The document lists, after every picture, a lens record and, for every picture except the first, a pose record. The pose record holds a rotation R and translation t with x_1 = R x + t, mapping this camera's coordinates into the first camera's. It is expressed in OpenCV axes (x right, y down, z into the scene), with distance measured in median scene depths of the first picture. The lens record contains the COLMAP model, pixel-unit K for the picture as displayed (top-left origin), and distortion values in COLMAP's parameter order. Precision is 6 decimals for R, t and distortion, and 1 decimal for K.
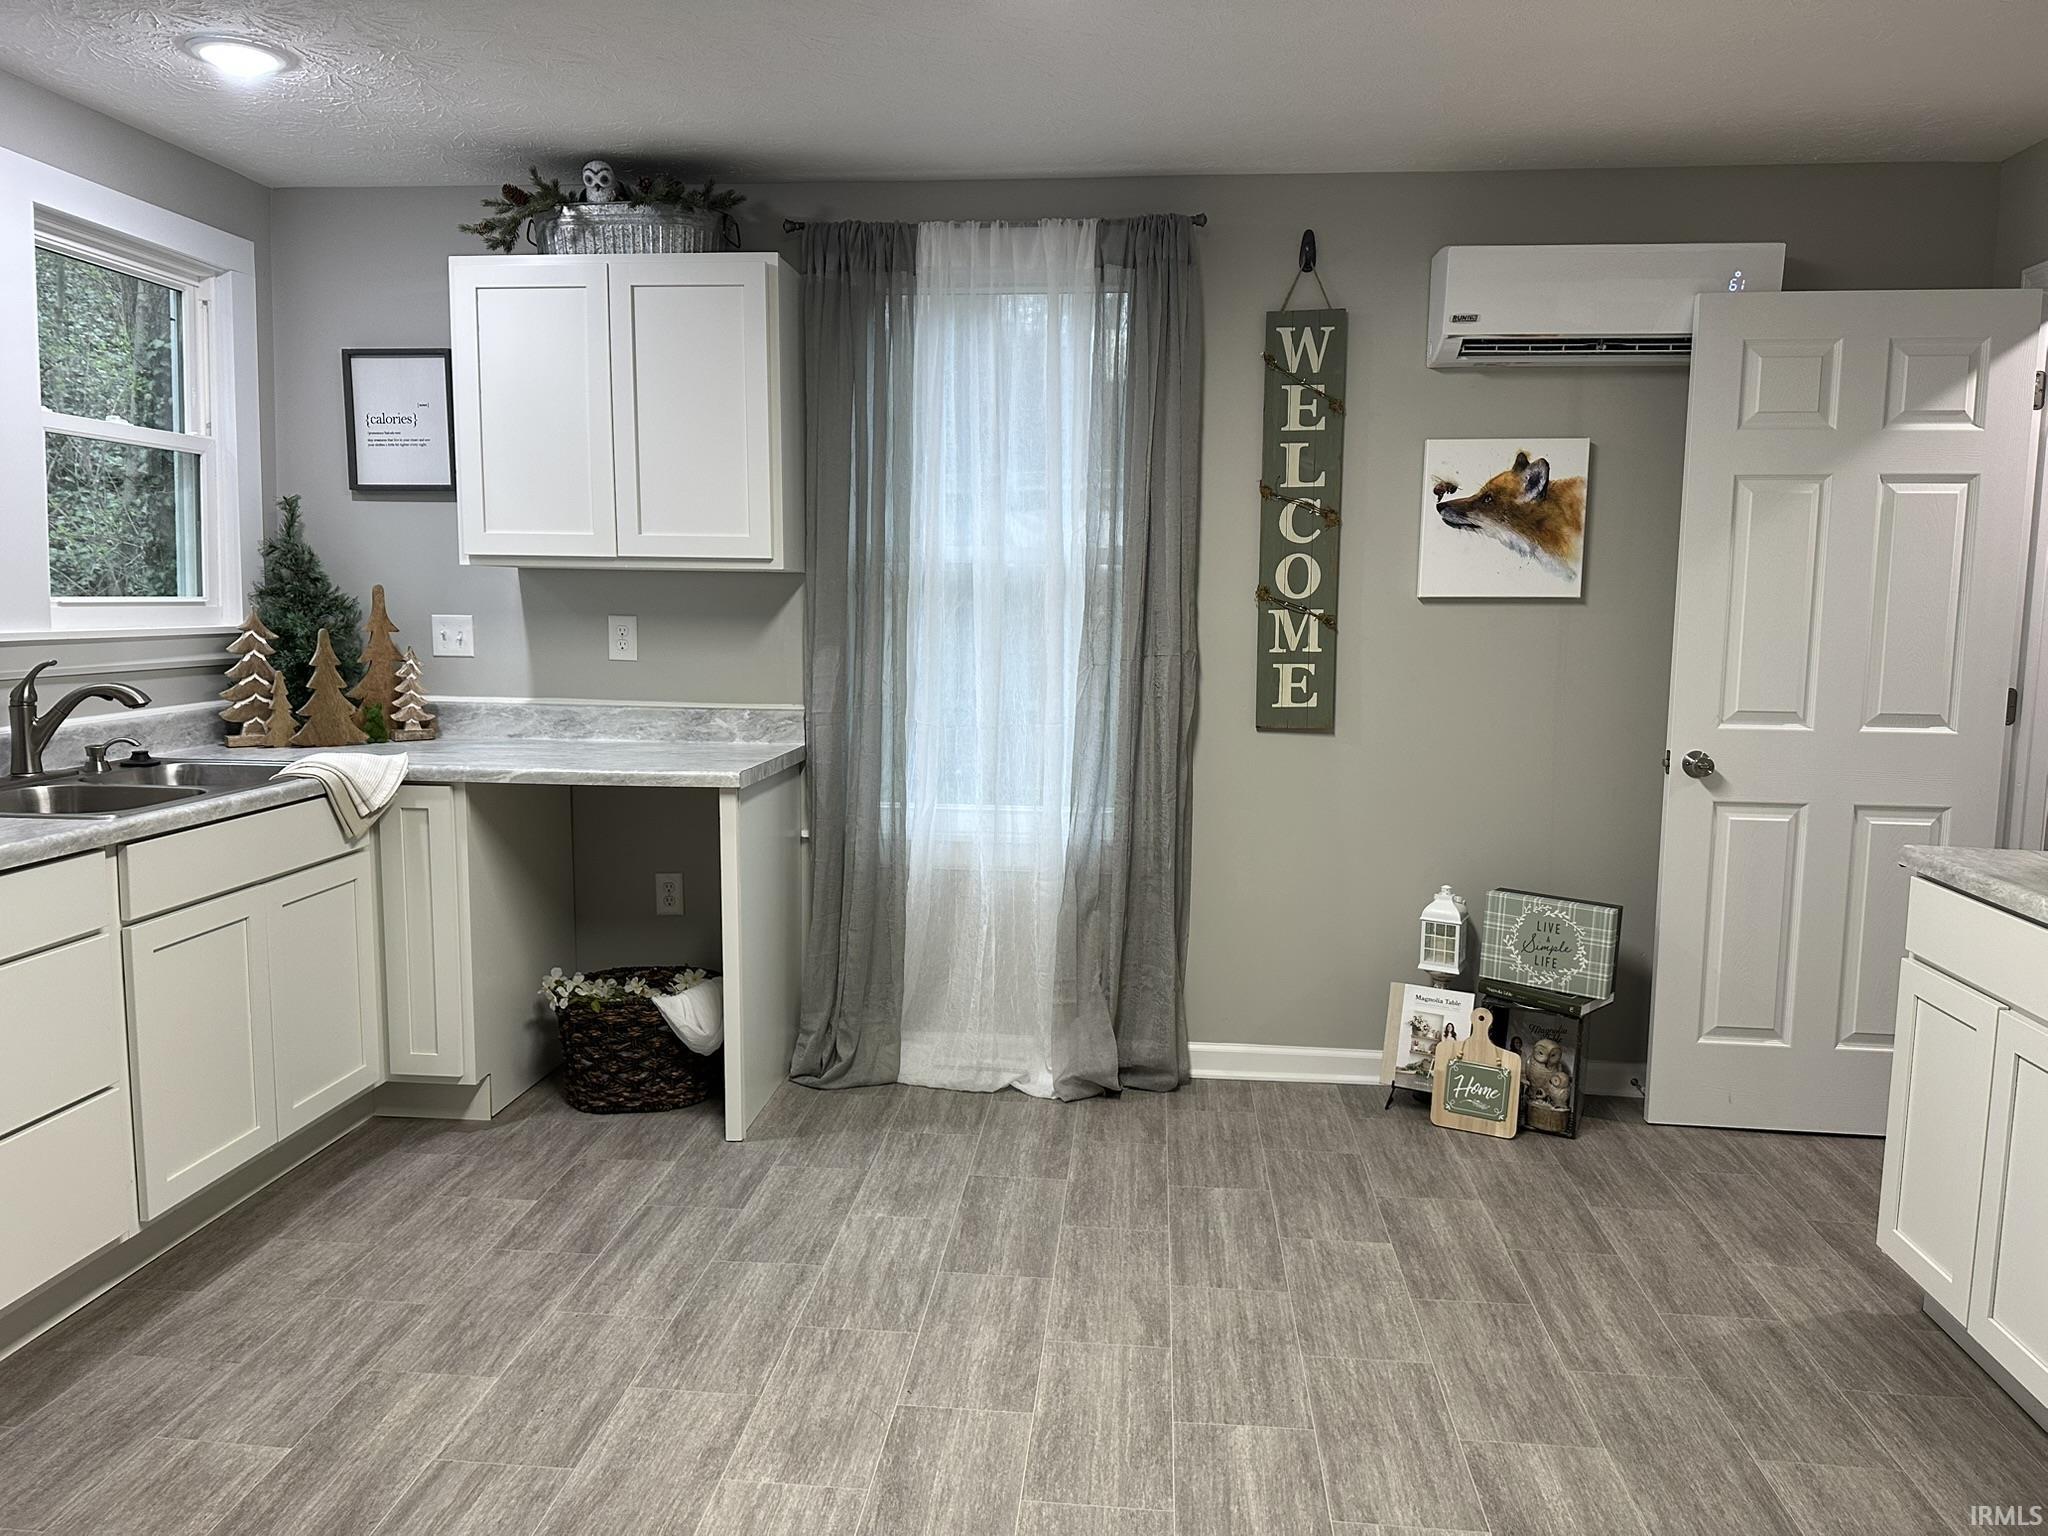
lens RADIAL K [[1440.0, 0, 1012.5], [0, 1440.0, 770.0], [0, 0, 1]] dist [0.040196, -0.046627]
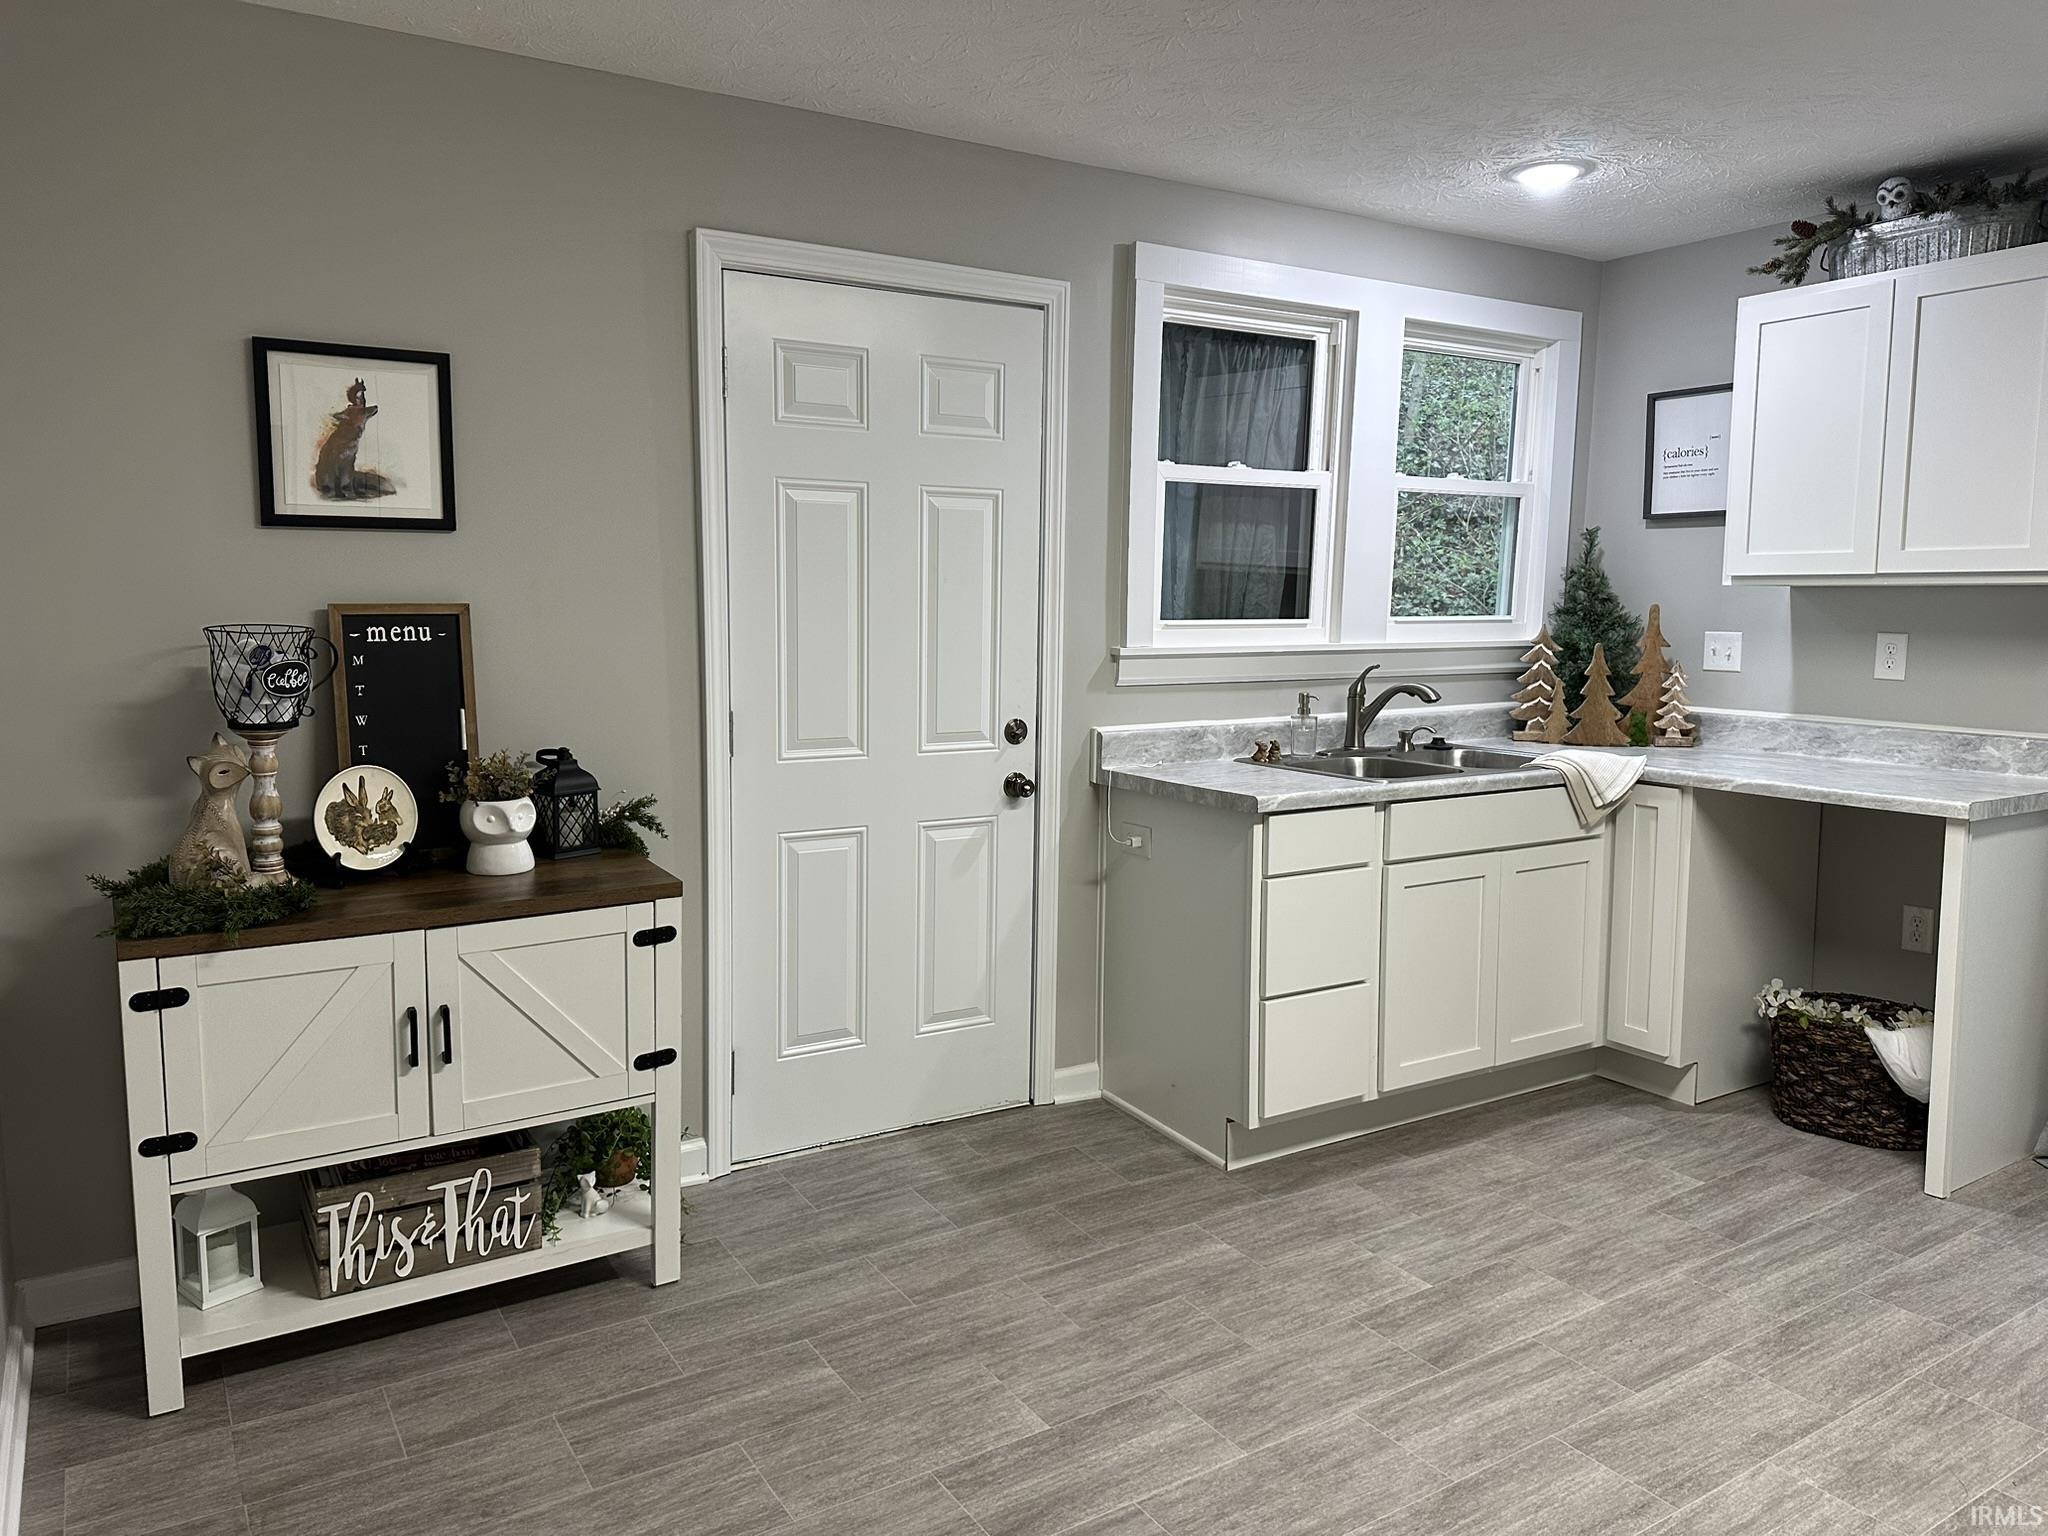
lens RADIAL K [[1440.0, 0, 1037.1], [0, 1440.0, 774.0], [0, 0, 1]] dist [0.040196, -0.046627]
pose [[0.619313, 0.088333, -0.780160, 0.142790], [-0.093528, 0.994876, 0.038400, 0.002750], [0.779554, 0.049185, 0.624401, -0.051096]]
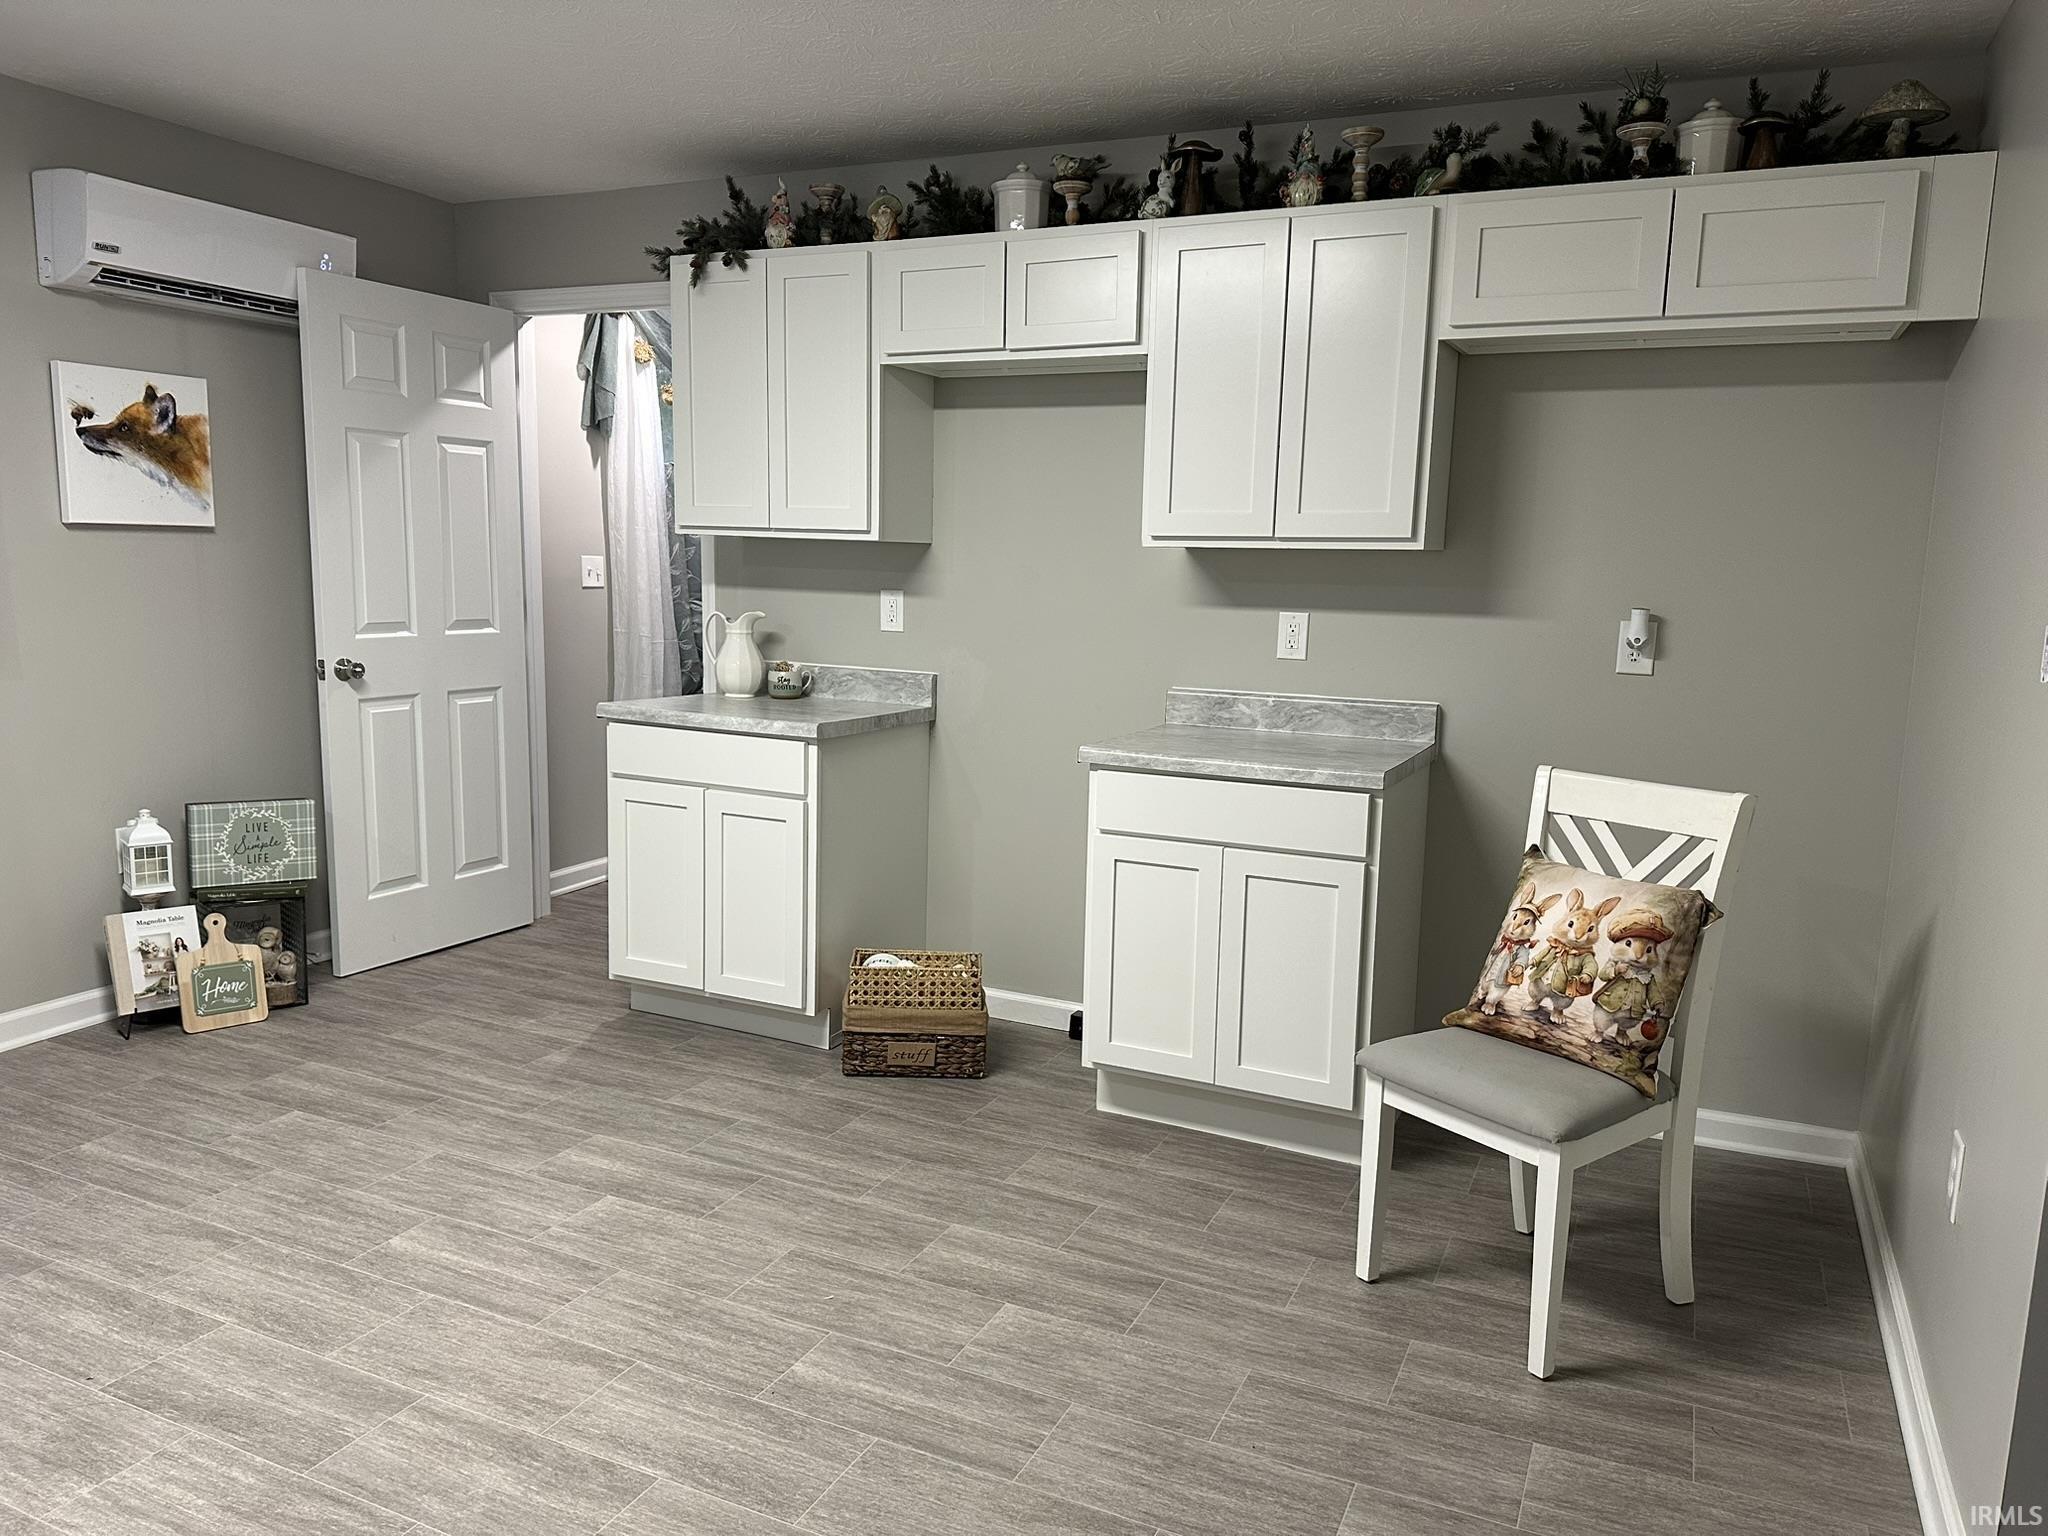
lens RADIAL K [[1440.0, 0, 1061.5], [0, 1440.0, 778.2], [0, 0, 1]] dist [0.040196, -0.046627]
pose [[0.318262, -0.148495, 0.936301, -0.903081], [0.095943, 0.987630, 0.124023, -0.013413], [-0.943135, 0.050360, 0.328572, 0.103407]]
